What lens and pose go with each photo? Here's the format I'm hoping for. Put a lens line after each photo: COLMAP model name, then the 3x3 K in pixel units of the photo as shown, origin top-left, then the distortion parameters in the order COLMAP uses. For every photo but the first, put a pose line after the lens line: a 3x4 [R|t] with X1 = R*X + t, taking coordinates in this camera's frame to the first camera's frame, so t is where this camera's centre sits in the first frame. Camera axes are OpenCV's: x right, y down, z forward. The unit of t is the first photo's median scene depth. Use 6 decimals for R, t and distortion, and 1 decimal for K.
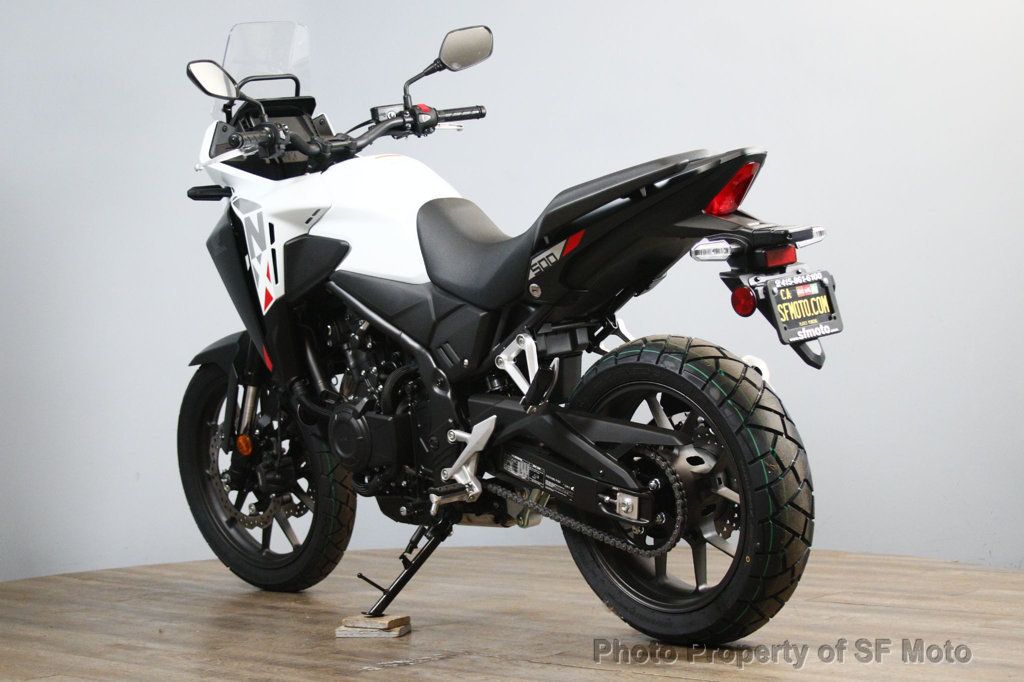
lens RADIAL K [[1817.3, 0, 512.0], [0, 1817.3, 341.0], [0, 0, 1]] dist [-0.058019, -0.050135]
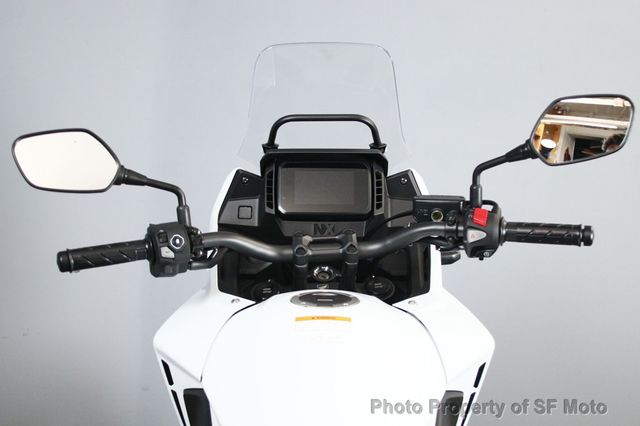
lens RADIAL K [[869.3, 0, 320.0], [0, 869.3, 213.0], [0, 0, 1]] dist [-0.159824, 0.011318]
pose [[0.728199, 0.256368, -0.635612, 0.114630], [-0.138043, 0.963262, 0.230371, -0.216289], [0.671320, -0.080014, 0.736836, 0.838451]]
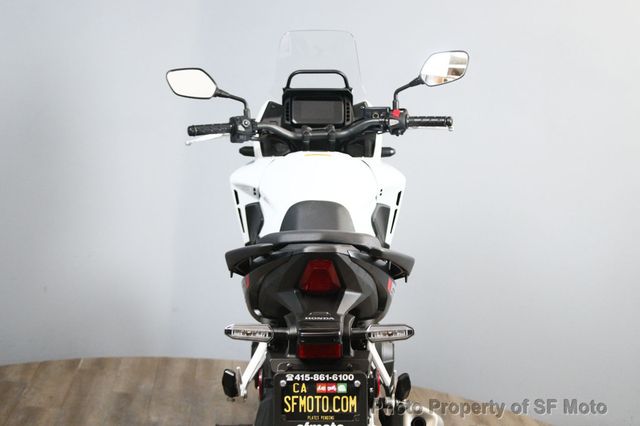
lens RADIAL K [[1135.8, 0, 320.0], [0, 1135.8, 213.0], [0, 0, 1]] dist [-0.058019, -0.050135]
pose [[0.735677, 0.211504, -0.643463, 0.490365], [-0.139693, 0.976951, 0.161409, -0.204632], [0.662771, -0.028858, 0.748266, 0.422763]]
